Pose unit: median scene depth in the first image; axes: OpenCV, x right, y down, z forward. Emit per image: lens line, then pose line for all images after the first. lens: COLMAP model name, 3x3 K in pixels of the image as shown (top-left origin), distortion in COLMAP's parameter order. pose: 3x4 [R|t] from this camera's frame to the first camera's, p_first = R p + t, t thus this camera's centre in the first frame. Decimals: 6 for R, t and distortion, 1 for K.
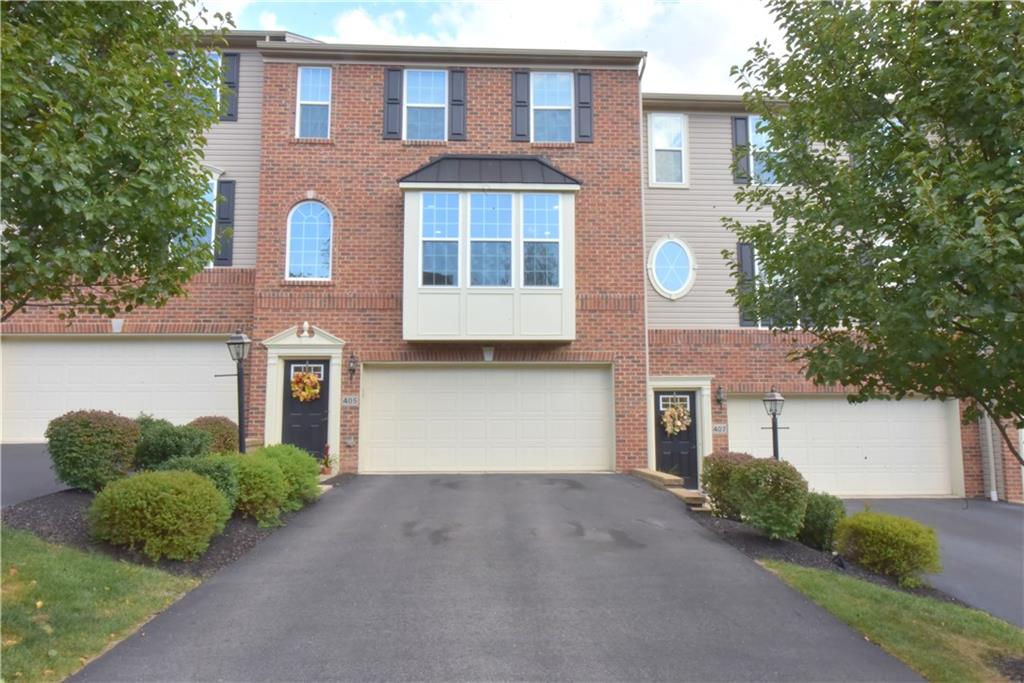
lens RADIAL K [[668.9, 0, 516.8], [0, 668.9, 337.6], [0, 0, 1]] dist [-0.001435, 0.004079]
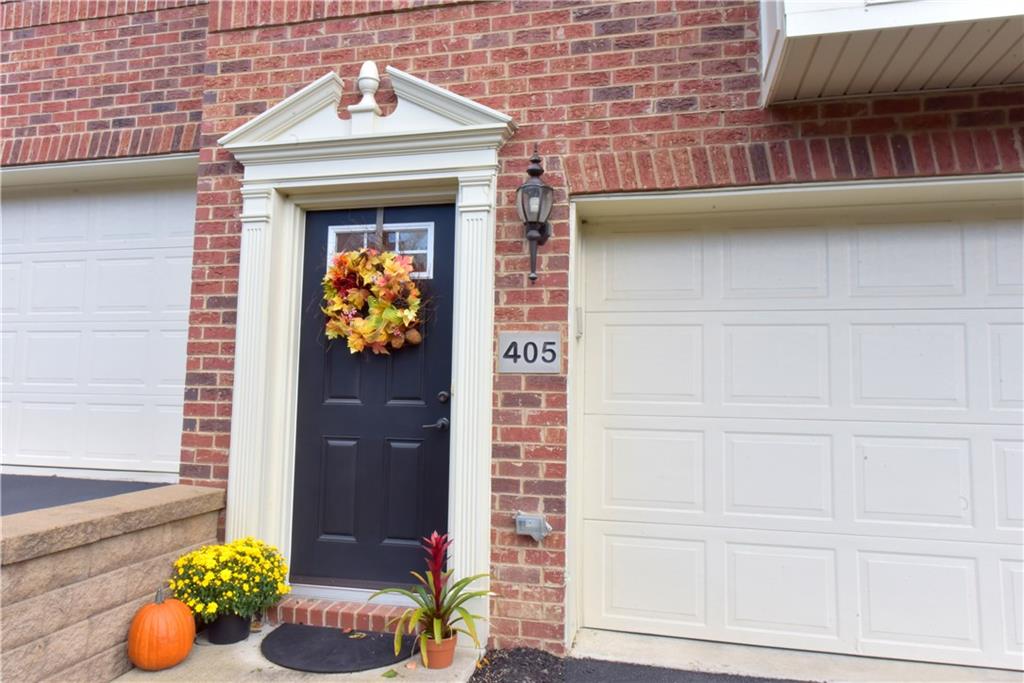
lens RADIAL K [[668.9, 0, 517.1], [0, 668.9, 340.4], [0, 0, 1]] dist [-0.001435, 0.004079]
pose [[0.962938, -0.003304, -0.269701, -0.185642], [0.011226, 0.999549, 0.027837, 0.082546], [0.269488, -0.029833, 0.962542, 0.754960]]
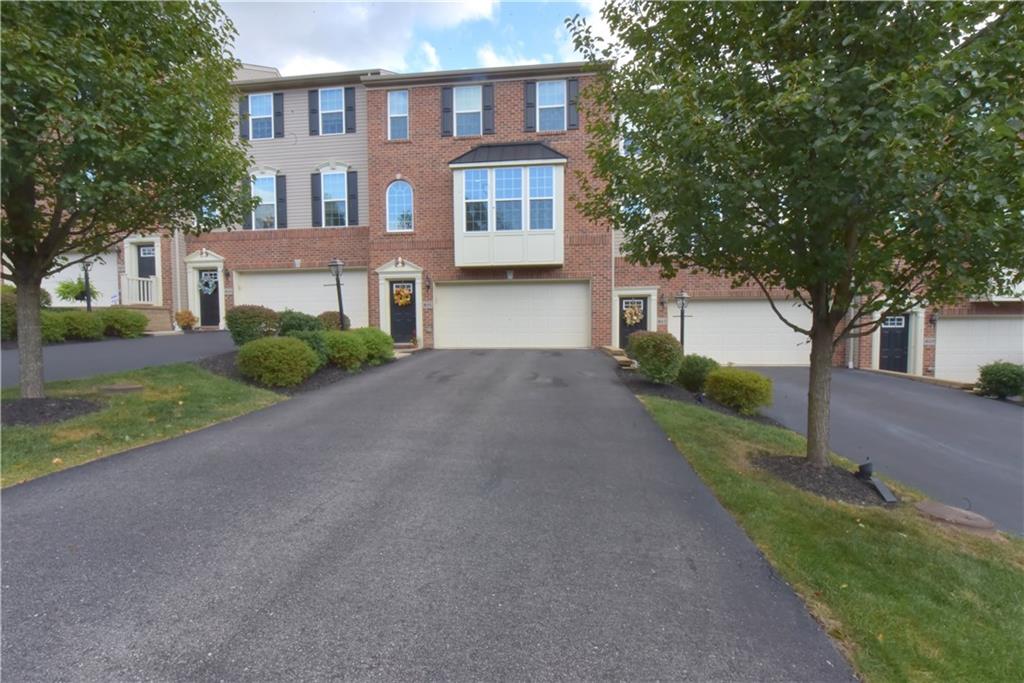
lens RADIAL K [[404.2, 0, 511.7], [0, 404.2, 340.3], [0, 0, 1]] dist [-0.017384, -0.001572]
pose [[0.989978, 0.001238, -0.141214, 0.097398], [0.021121, 0.987417, 0.156722, 0.028103], [0.139631, -0.158134, 0.977495, 0.037751]]
